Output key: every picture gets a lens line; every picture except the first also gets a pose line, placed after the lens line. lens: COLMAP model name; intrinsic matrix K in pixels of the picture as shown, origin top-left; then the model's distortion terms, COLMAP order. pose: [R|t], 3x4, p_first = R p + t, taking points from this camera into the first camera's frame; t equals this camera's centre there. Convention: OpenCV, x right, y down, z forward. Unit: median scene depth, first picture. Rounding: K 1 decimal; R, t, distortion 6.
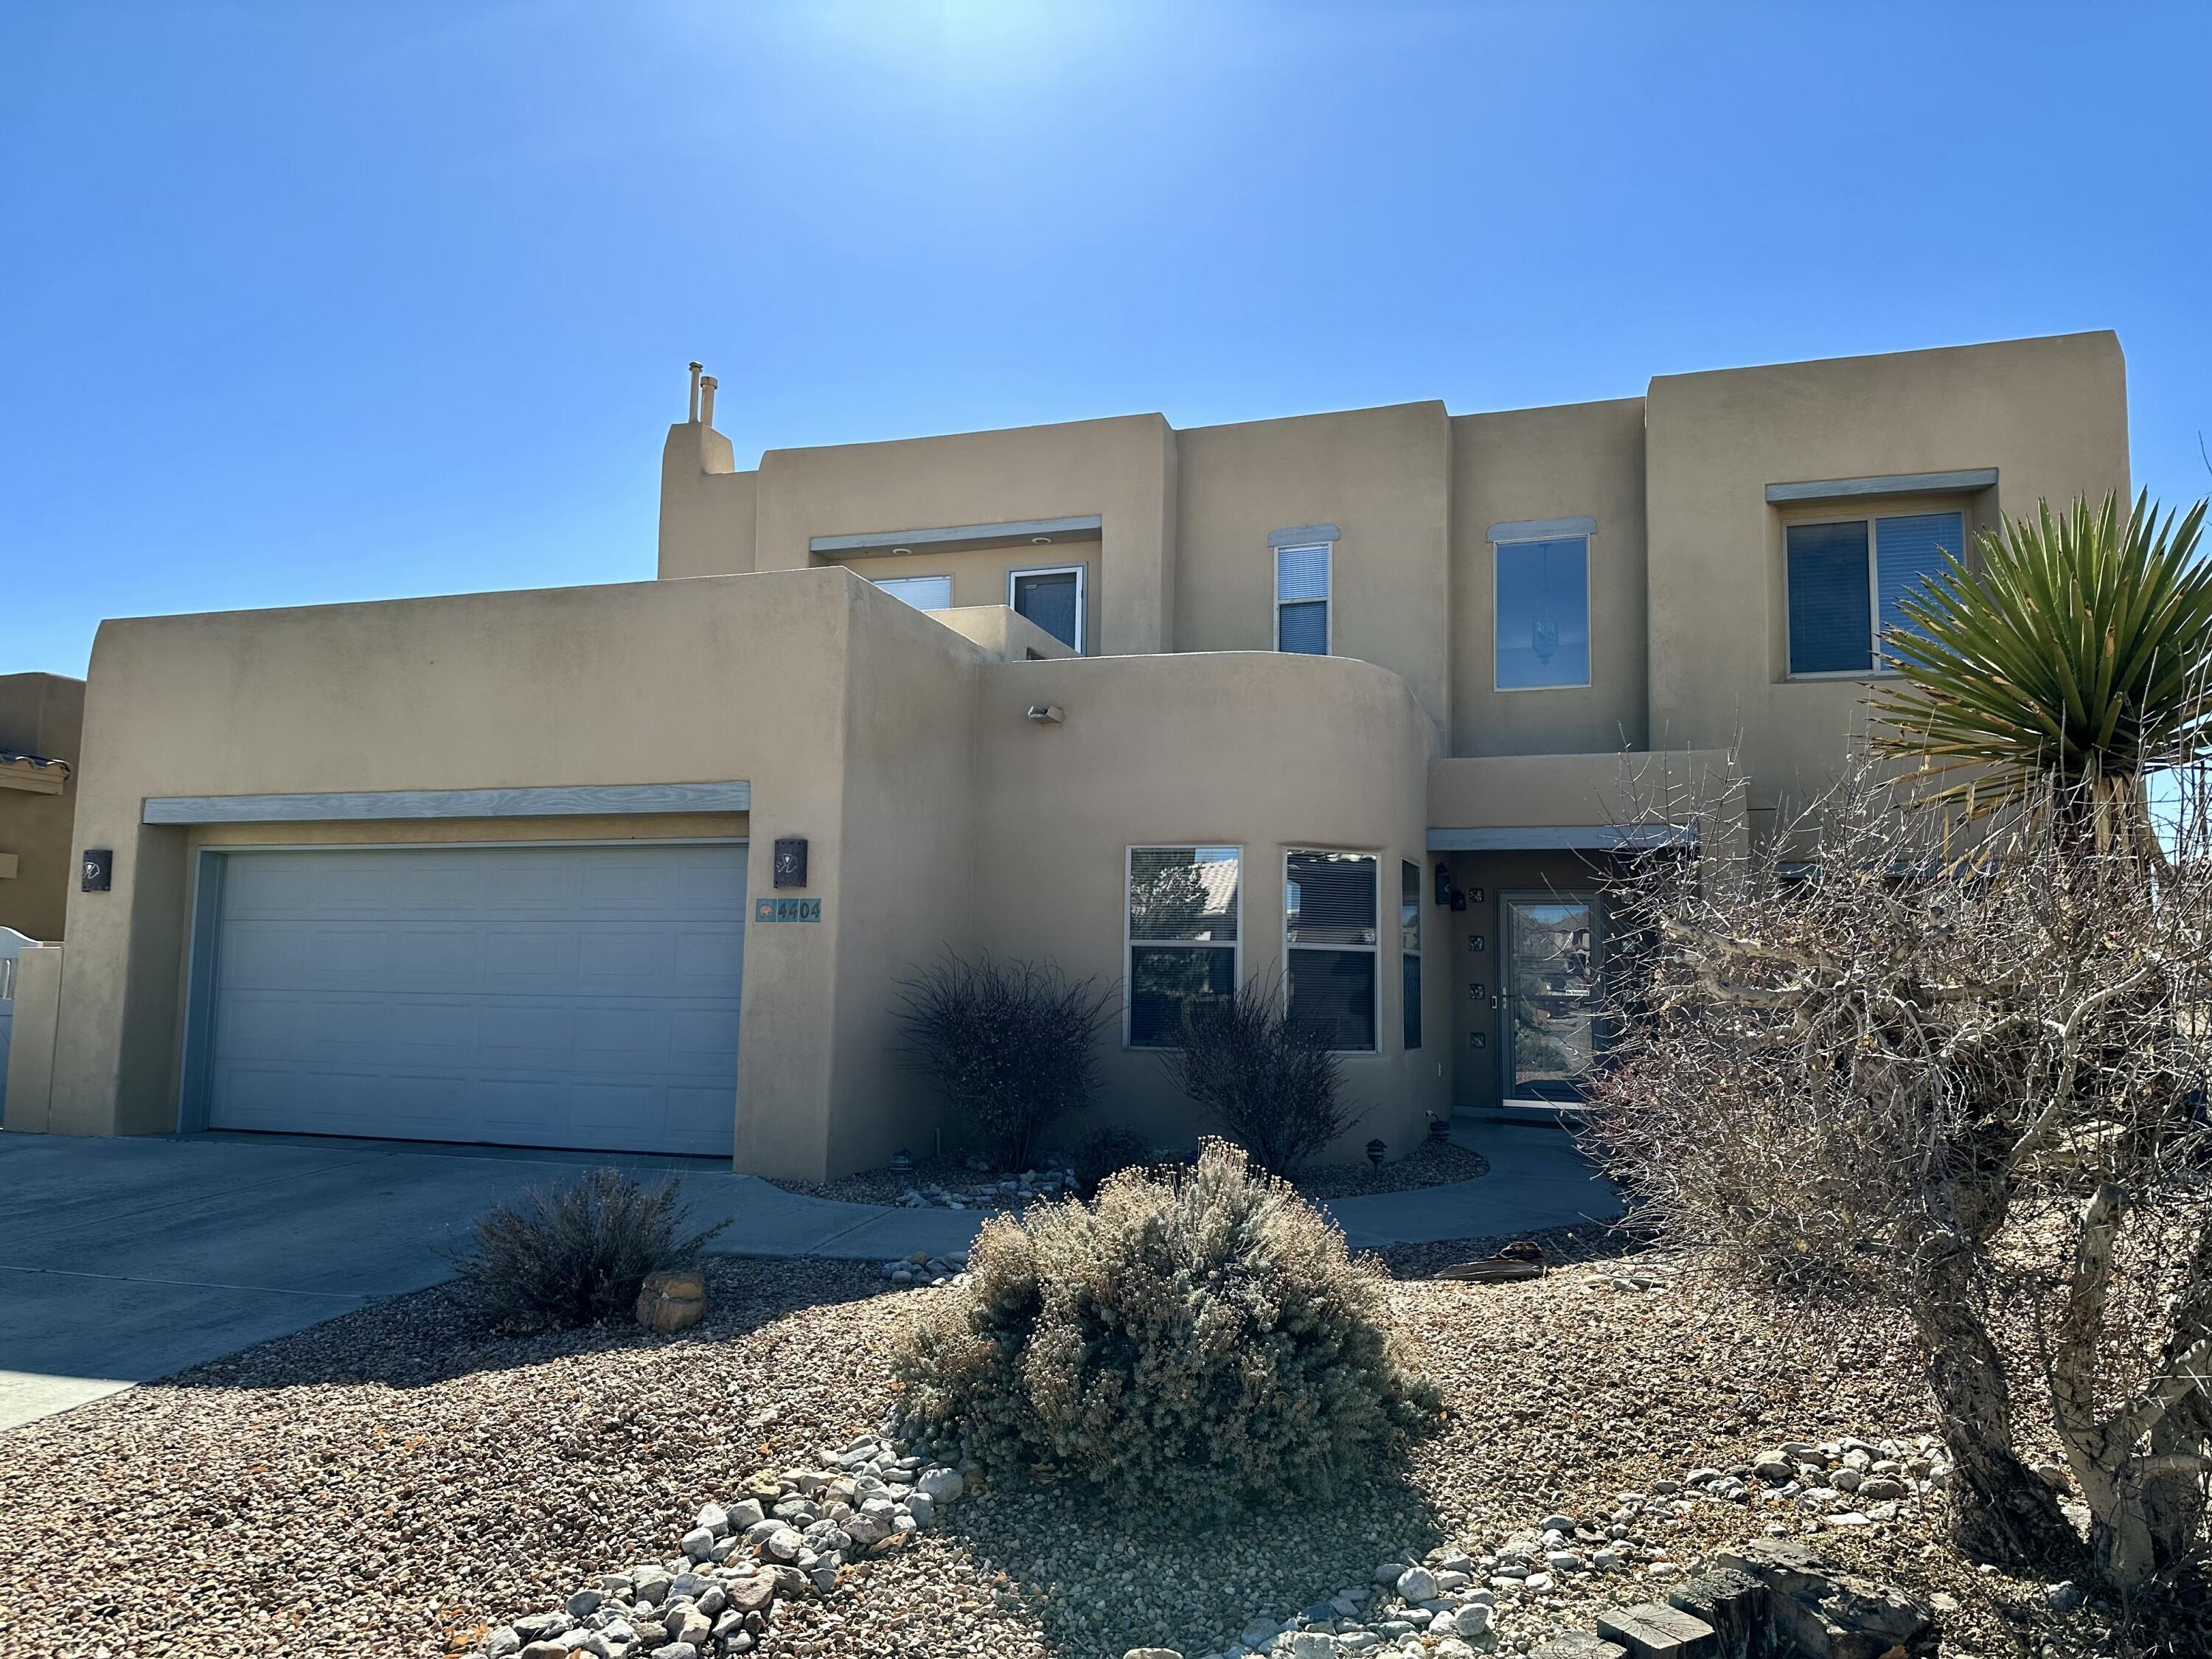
lens RADIAL K [[1545.4, 0, 1106.0], [0, 1545.4, 829.5], [0, 0, 1]] dist [0.137381, -0.212453]
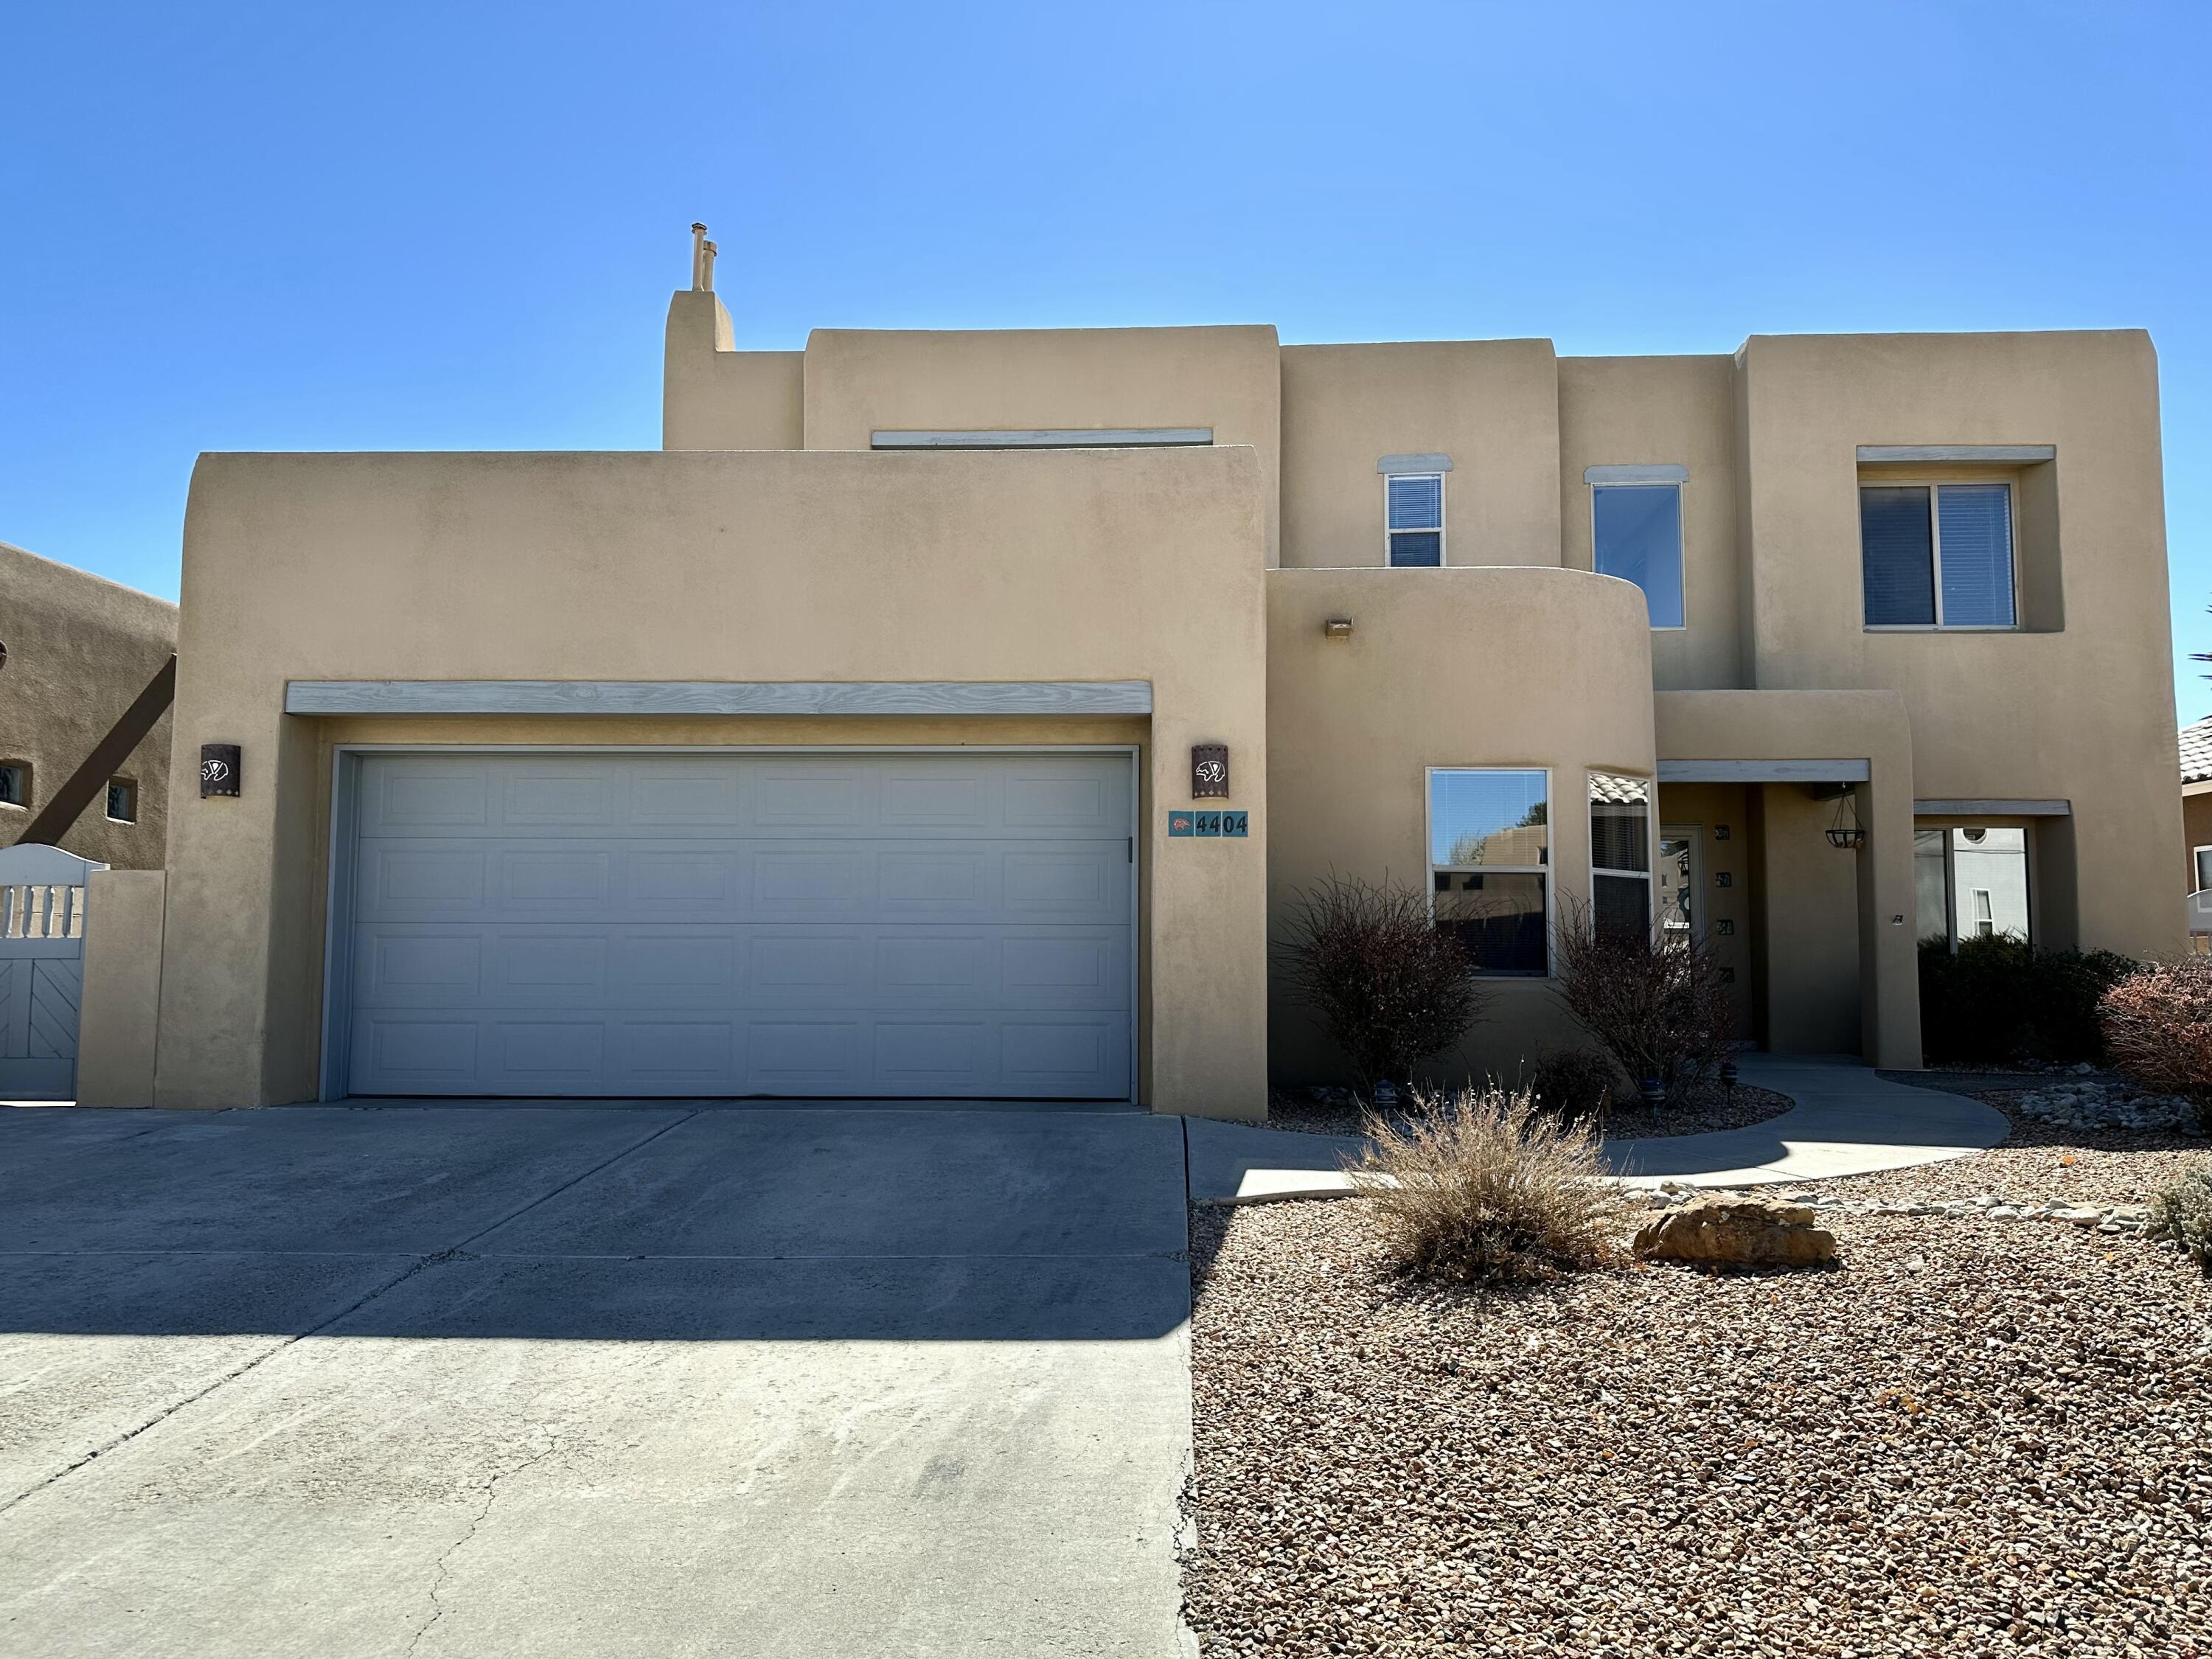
lens RADIAL K [[1532.1, 0, 1106.0], [0, 1532.1, 829.5], [0, 0, 1]] dist [0.112985, -0.153788]
pose [[0.963043, 0.009394, 0.269183, -0.424567], [-0.016441, 0.999578, 0.023933, 0.029370], [-0.268845, -0.027474, 0.962792, 0.132087]]
